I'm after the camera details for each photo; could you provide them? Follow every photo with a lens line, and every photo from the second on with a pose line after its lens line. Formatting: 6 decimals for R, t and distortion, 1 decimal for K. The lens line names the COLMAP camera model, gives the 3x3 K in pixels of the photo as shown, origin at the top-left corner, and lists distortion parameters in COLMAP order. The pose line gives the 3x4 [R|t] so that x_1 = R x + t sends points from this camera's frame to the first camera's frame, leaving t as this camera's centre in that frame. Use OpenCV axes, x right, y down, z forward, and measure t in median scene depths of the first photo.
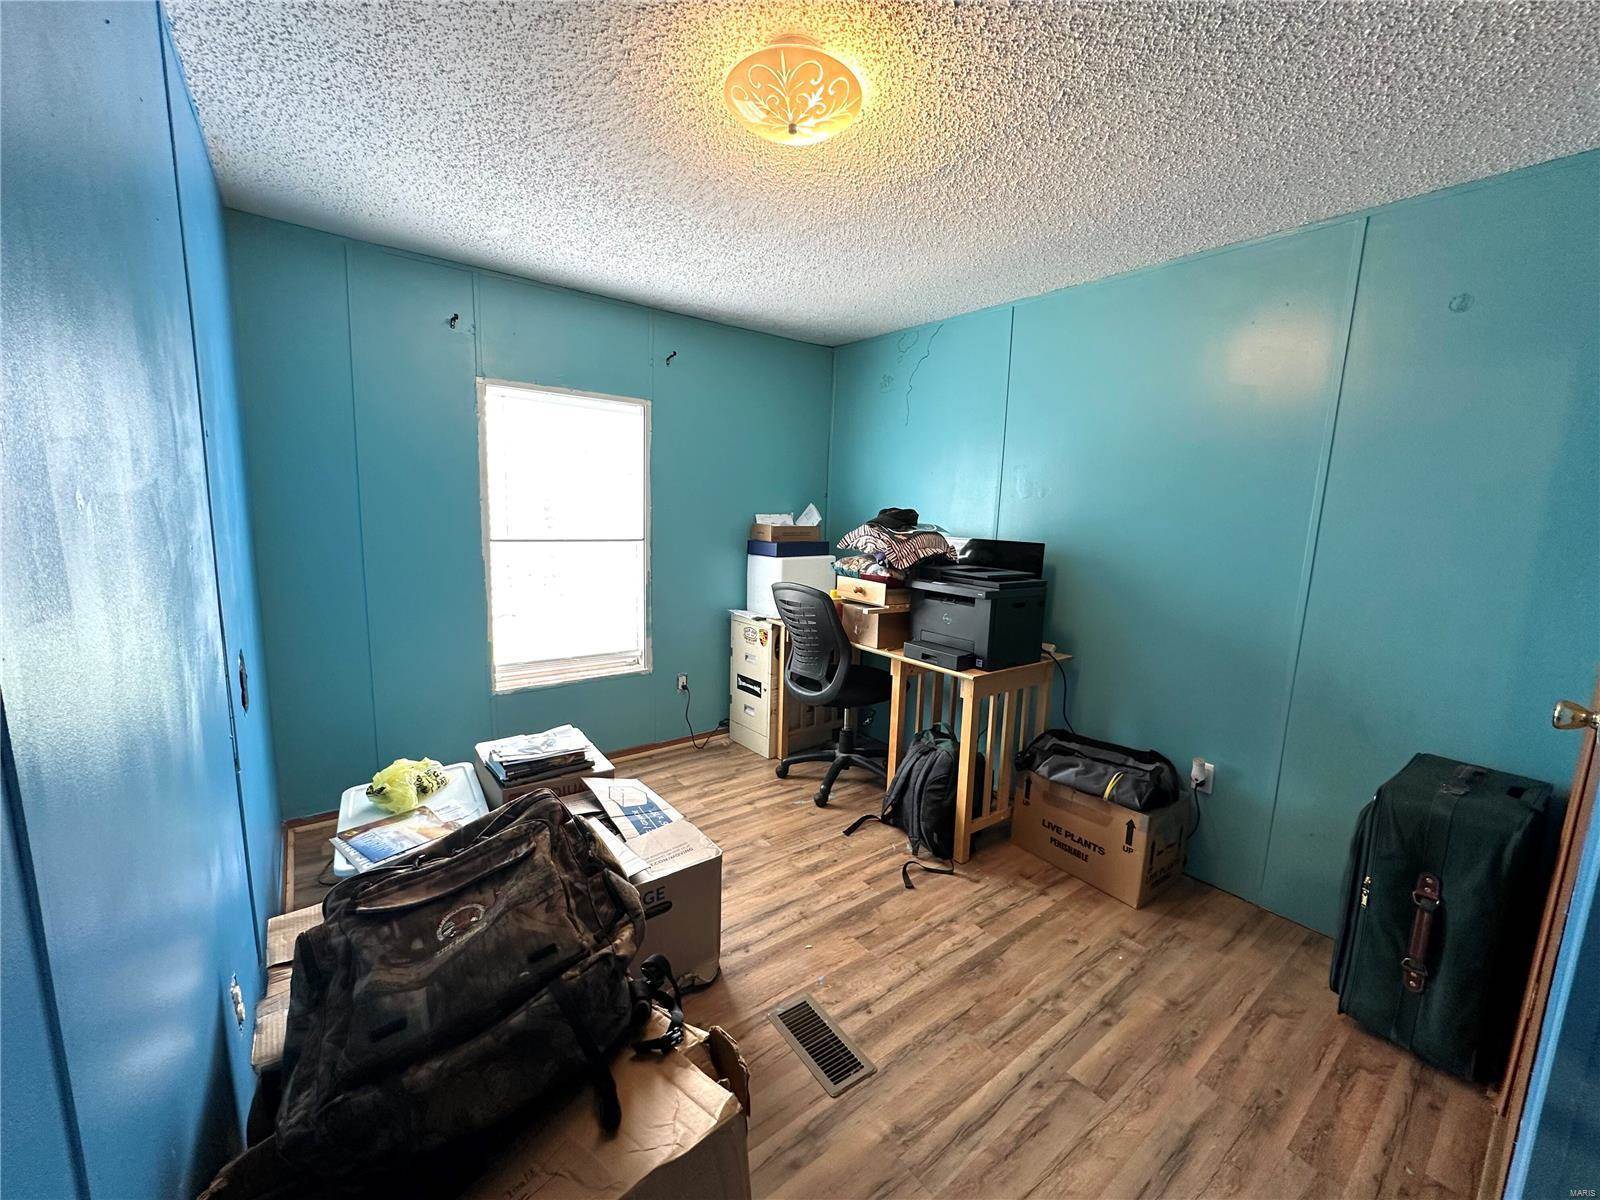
lens RADIAL K [[638.0, 0, 798.2], [0, 638.0, 600.8], [0, 0, 1]] dist [-0.004537, 0.000103]
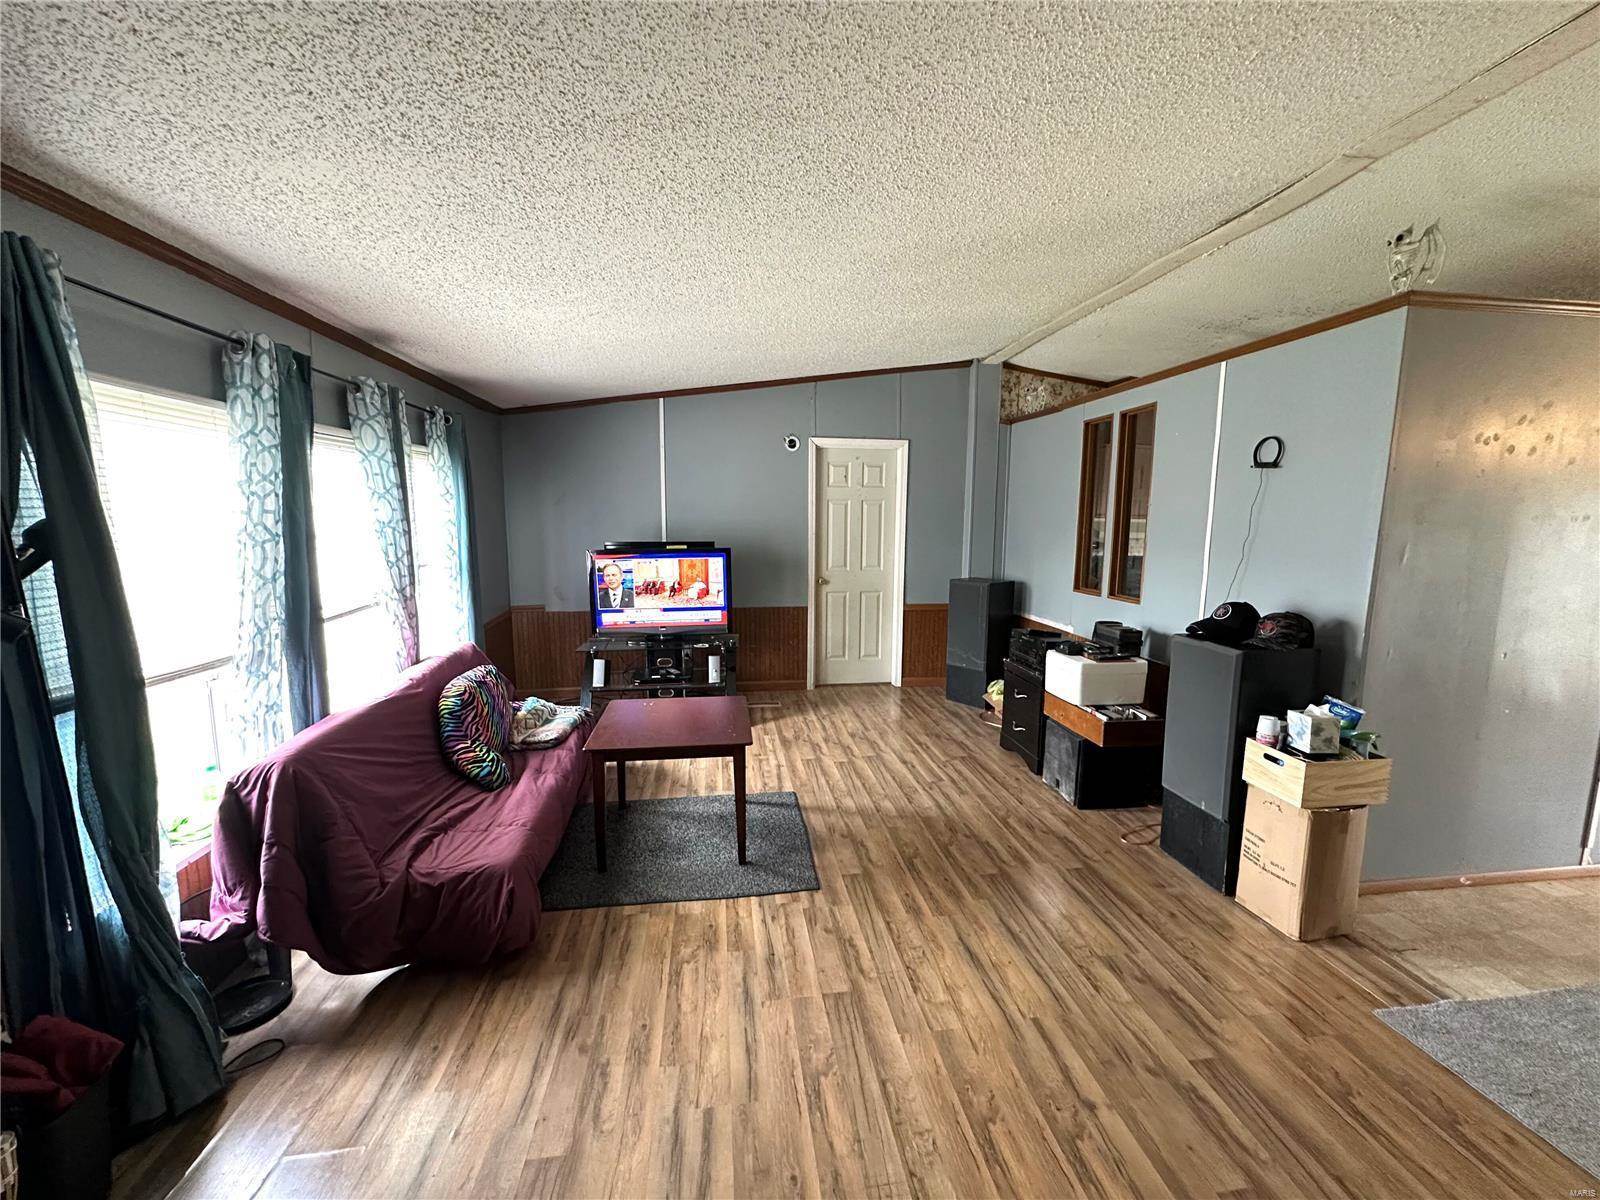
lens RADIAL K [[638.0, 0, 800.0], [0, 638.0, 599.3], [0, 0, 1]] dist [-0.004537, 0.000103]
pose [[0.494827, -0.135170, 0.858414, -0.858861], [0.137979, 0.987518, 0.075963, -0.131715], [-0.857968, 0.080855, 0.507301, 0.080763]]
